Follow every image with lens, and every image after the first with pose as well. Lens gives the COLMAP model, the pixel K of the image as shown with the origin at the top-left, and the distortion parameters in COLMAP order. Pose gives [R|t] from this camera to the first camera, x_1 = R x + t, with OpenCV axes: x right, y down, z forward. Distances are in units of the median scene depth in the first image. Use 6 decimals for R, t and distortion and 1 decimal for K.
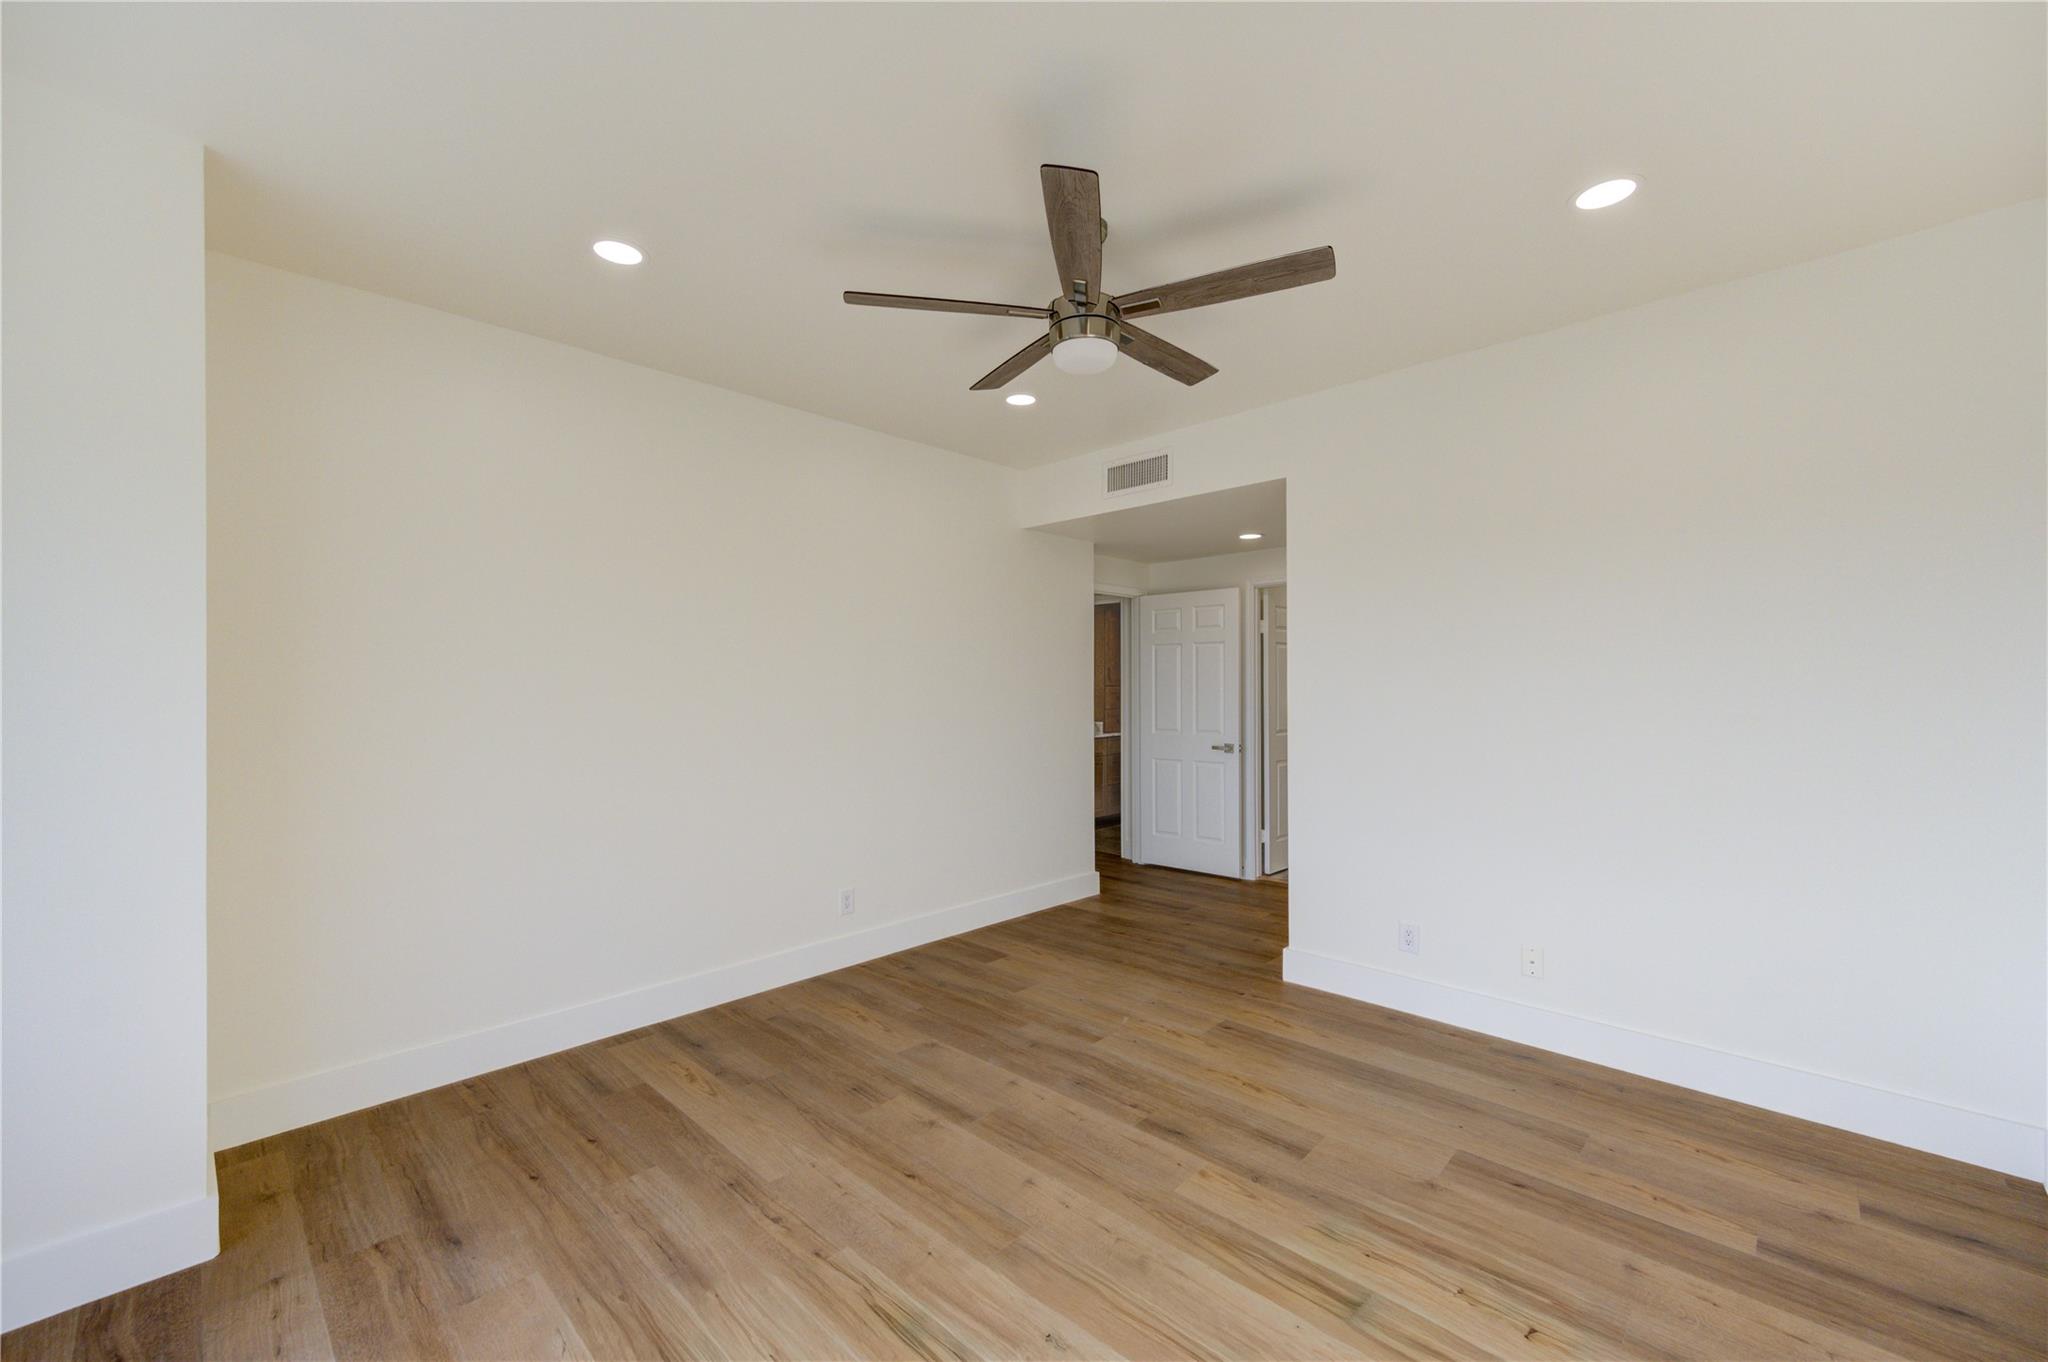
lens RADIAL K [[812.4, 0, 1025.8], [0, 812.4, 691.8], [0, 0, 1]] dist [0.006950, -0.000019]
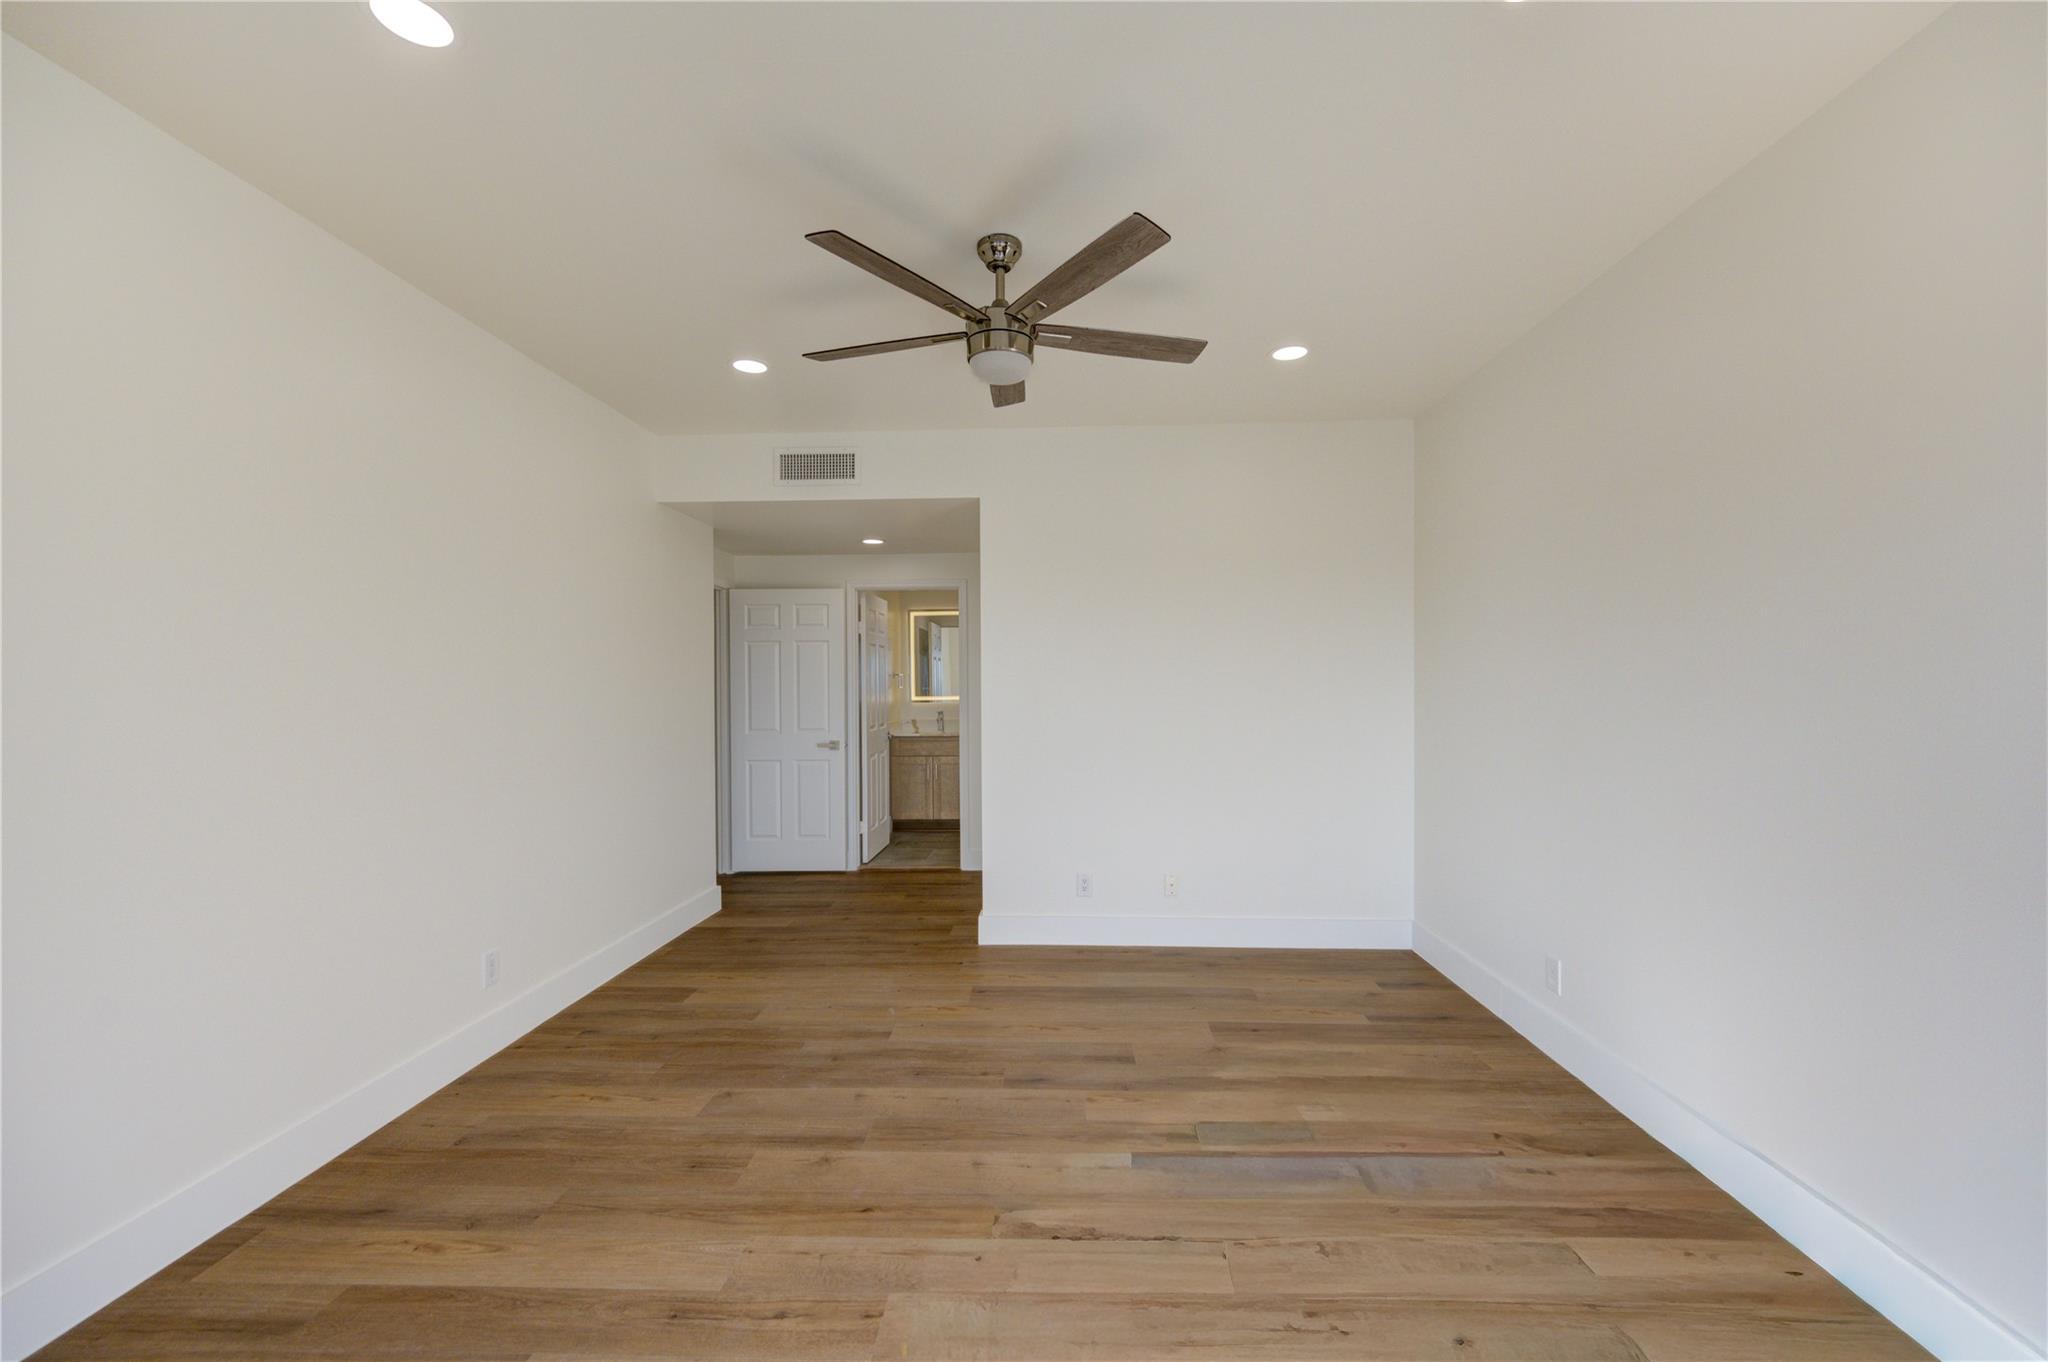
lens RADIAL K [[812.4, 0, 1025.8], [0, 812.4, 691.8], [0, 0, 1]] dist [0.006950, -0.000019]
pose [[0.750048, -0.003735, 0.661372, -0.464780], [0.005212, 0.999986, -0.000264, 0.007670], [-0.661362, 0.003645, 0.750058, 0.142624]]
